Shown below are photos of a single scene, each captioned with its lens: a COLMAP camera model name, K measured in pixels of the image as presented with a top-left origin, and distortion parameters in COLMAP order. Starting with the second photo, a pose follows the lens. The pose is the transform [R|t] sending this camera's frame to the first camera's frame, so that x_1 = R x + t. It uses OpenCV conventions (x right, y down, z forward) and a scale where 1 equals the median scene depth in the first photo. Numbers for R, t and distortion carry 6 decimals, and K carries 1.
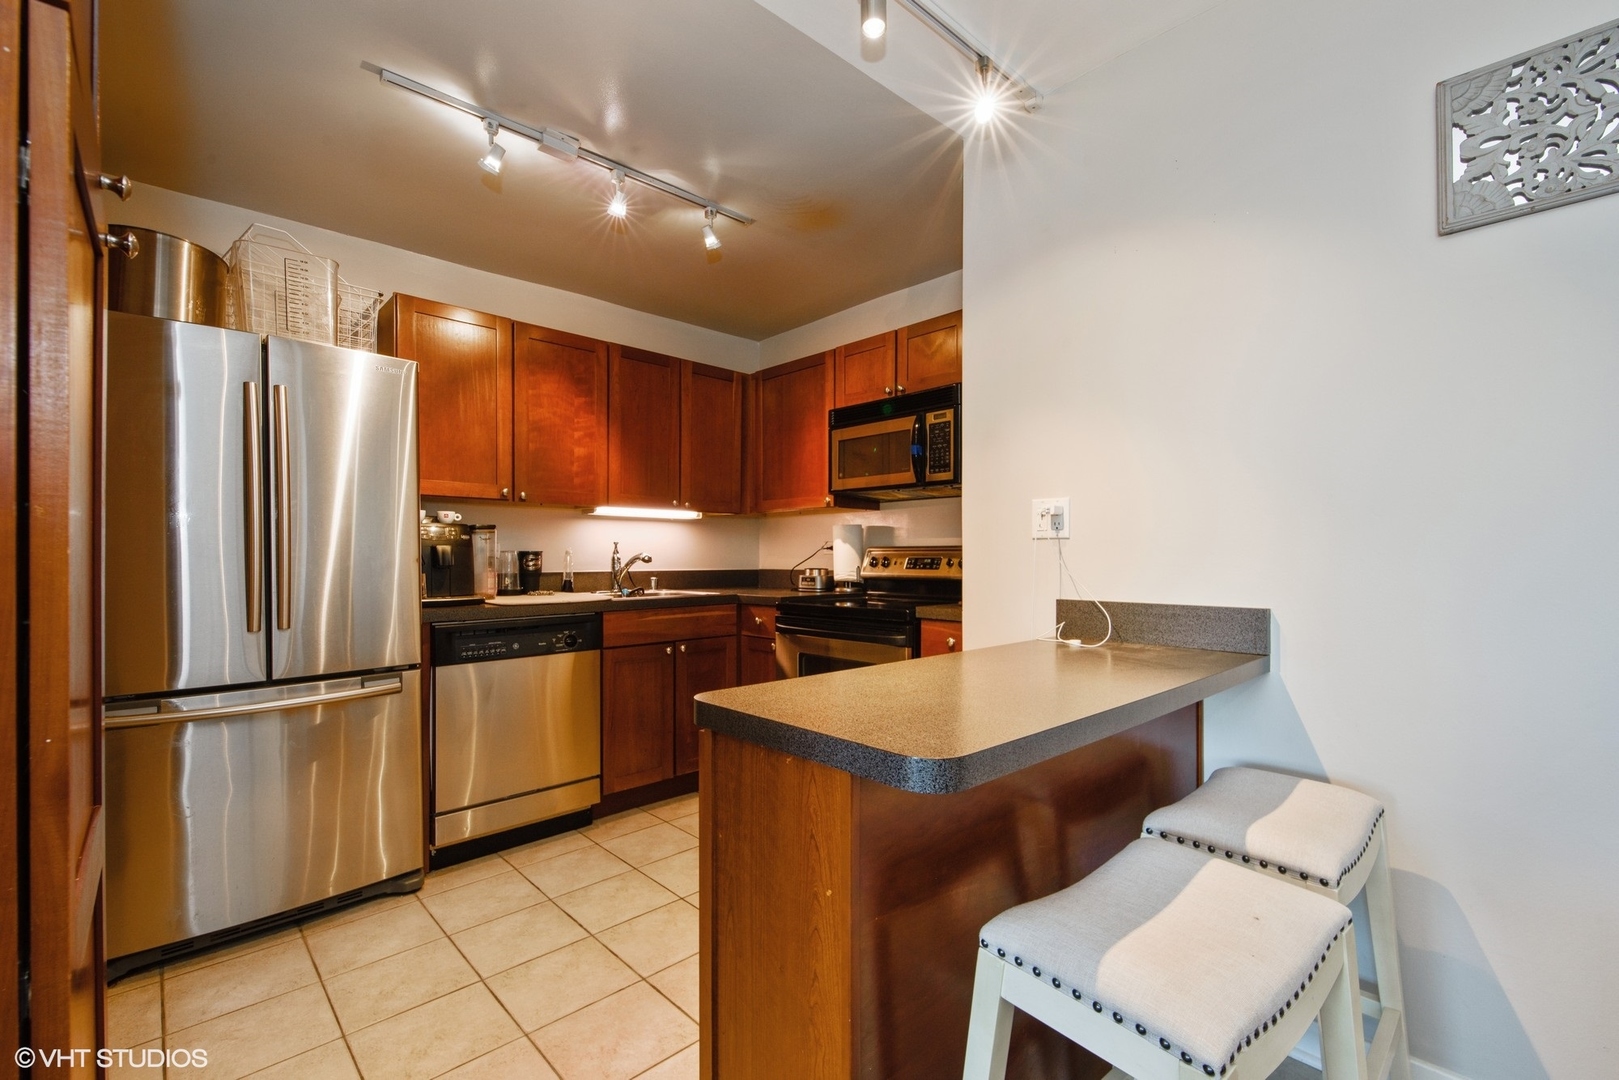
lens RADIAL K [[705.2, 0, 825.5], [0, 705.2, 556.3], [0, 0, 1]] dist [0.000522, -0.000273]
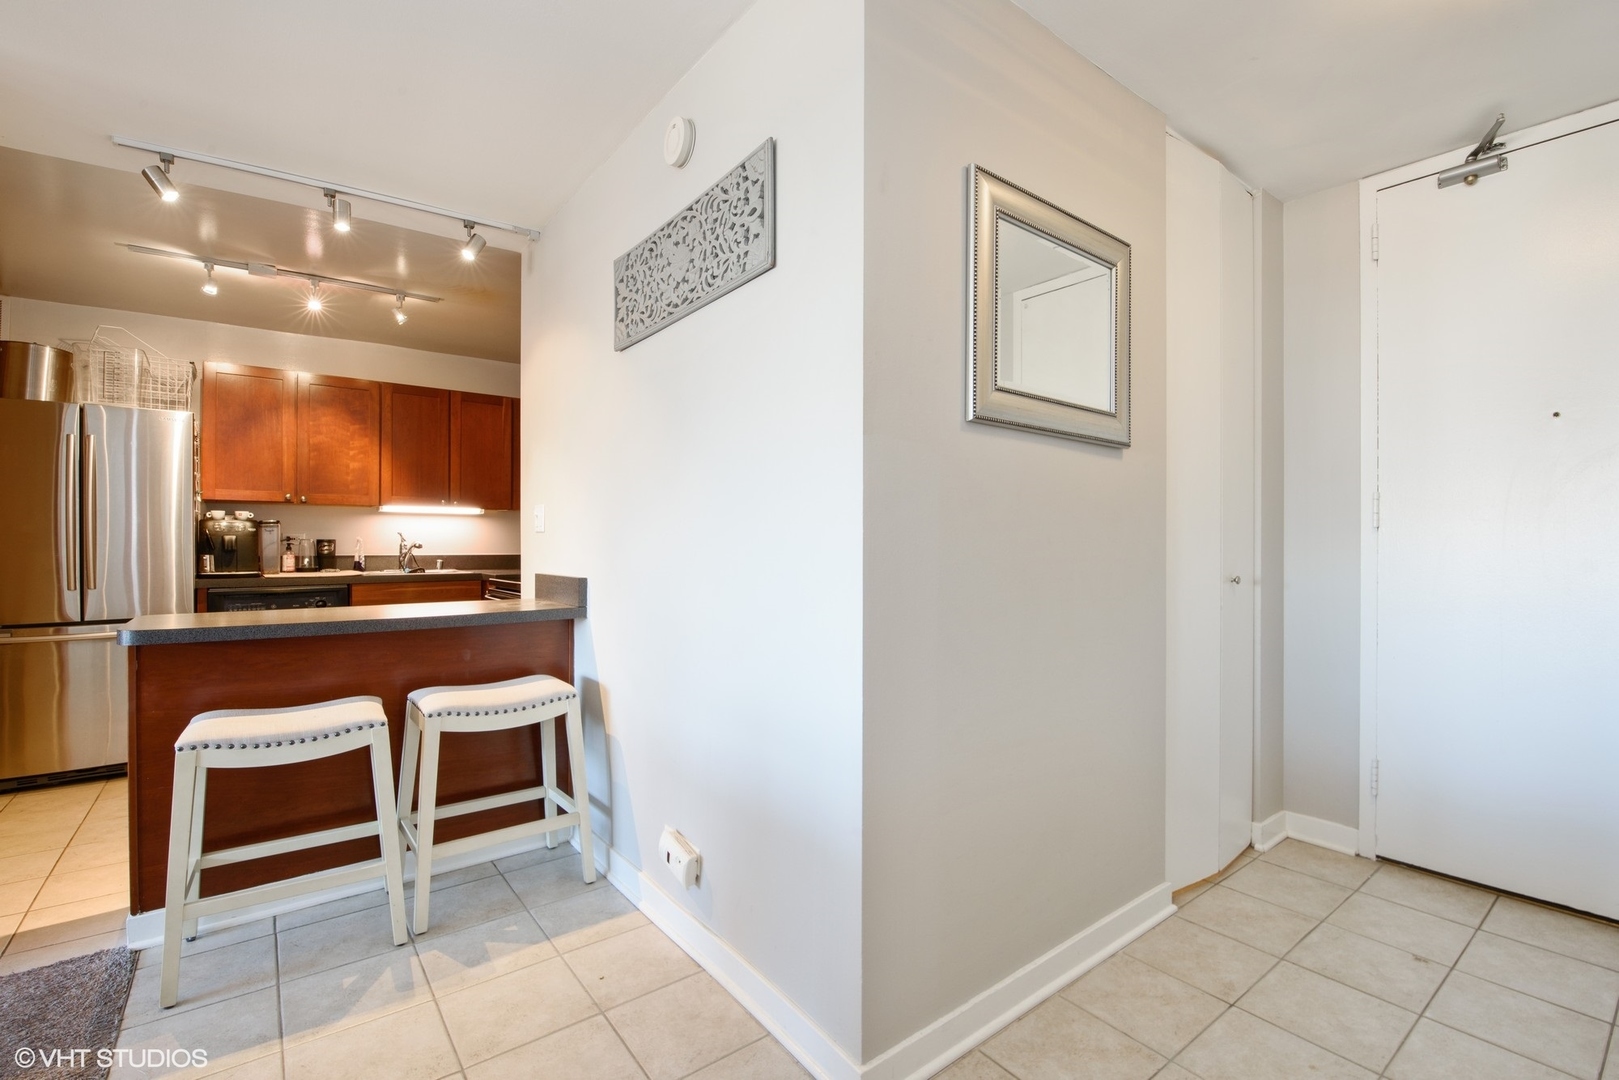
lens RADIAL K [[716.6, 0, 809.5], [0, 716.6, 540.0], [0, 0, 1]] dist [0.002398, -0.019147]
pose [[0.994773, 0.003366, -0.102055, 0.653067], [-0.003724, 0.999988, -0.003312, -0.005098], [0.102042, 0.003675, 0.994773, -0.264546]]
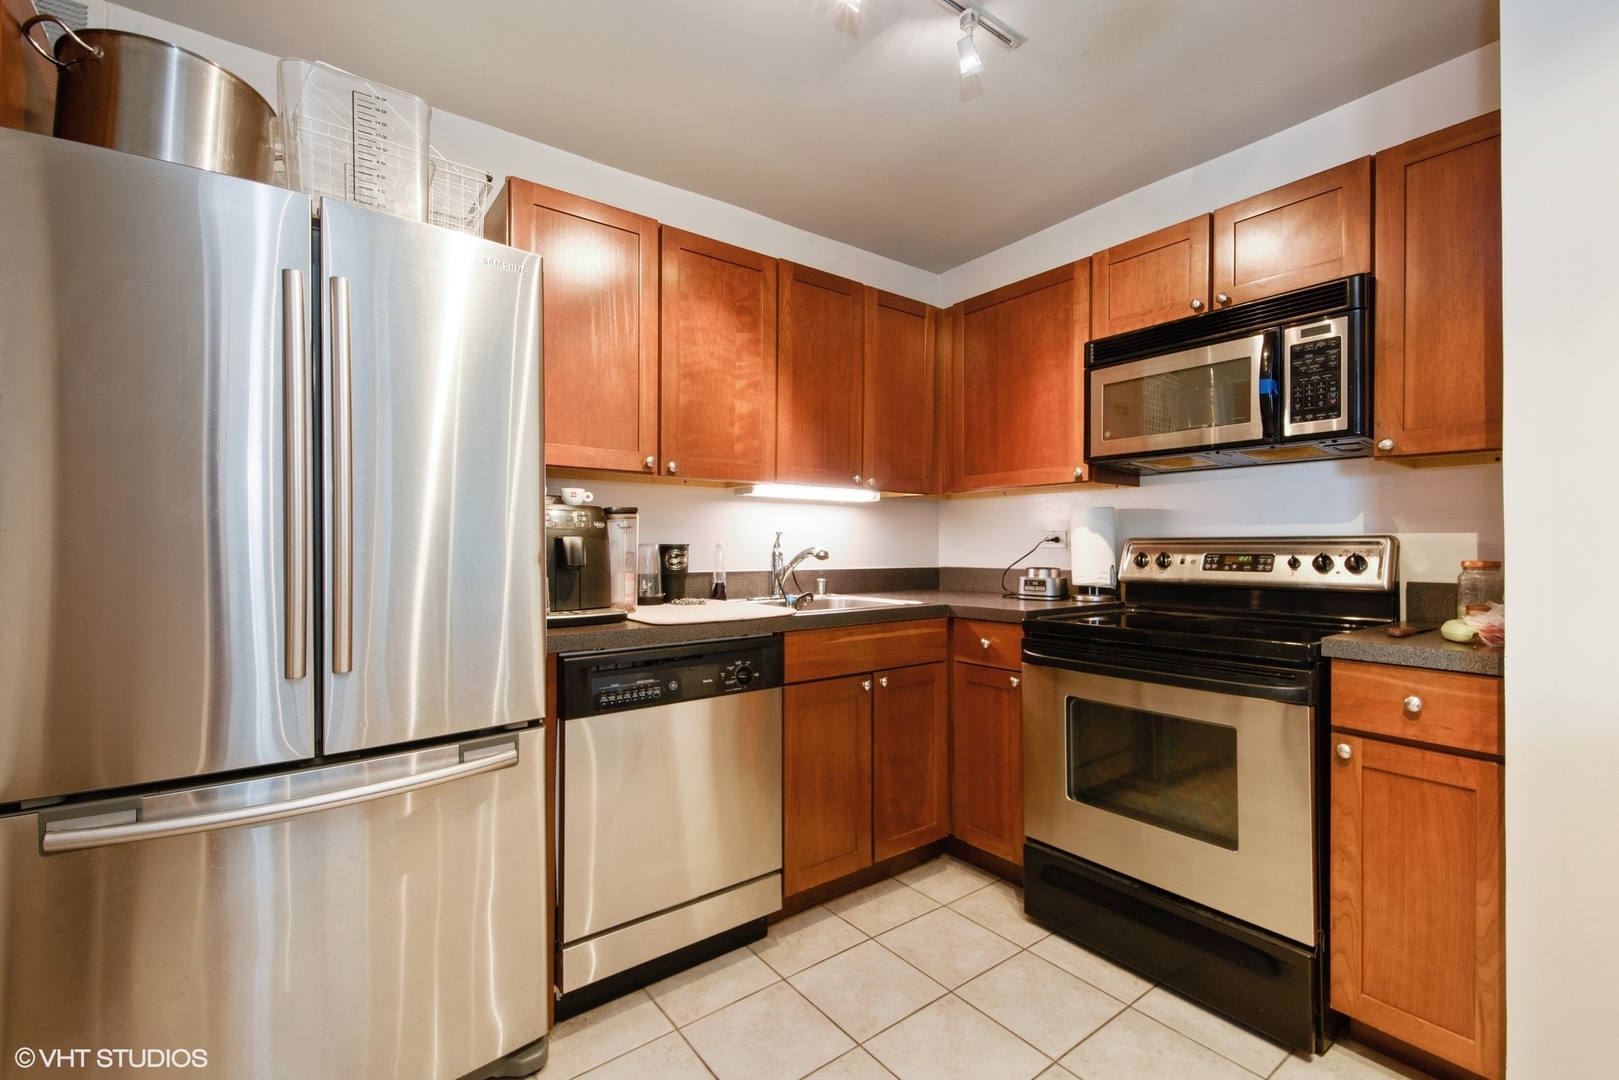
lens RADIAL K [[704.6, 0, 809.5], [0, 704.6, 540.0], [0, 0, 1]] dist [-0.000394, -0.000233]
pose [[0.992028, -0.000326, -0.126018, -0.188319], [-0.000940, 0.999950, -0.009986, -0.004509], [0.126015, 0.010024, 0.991978, 0.290022]]
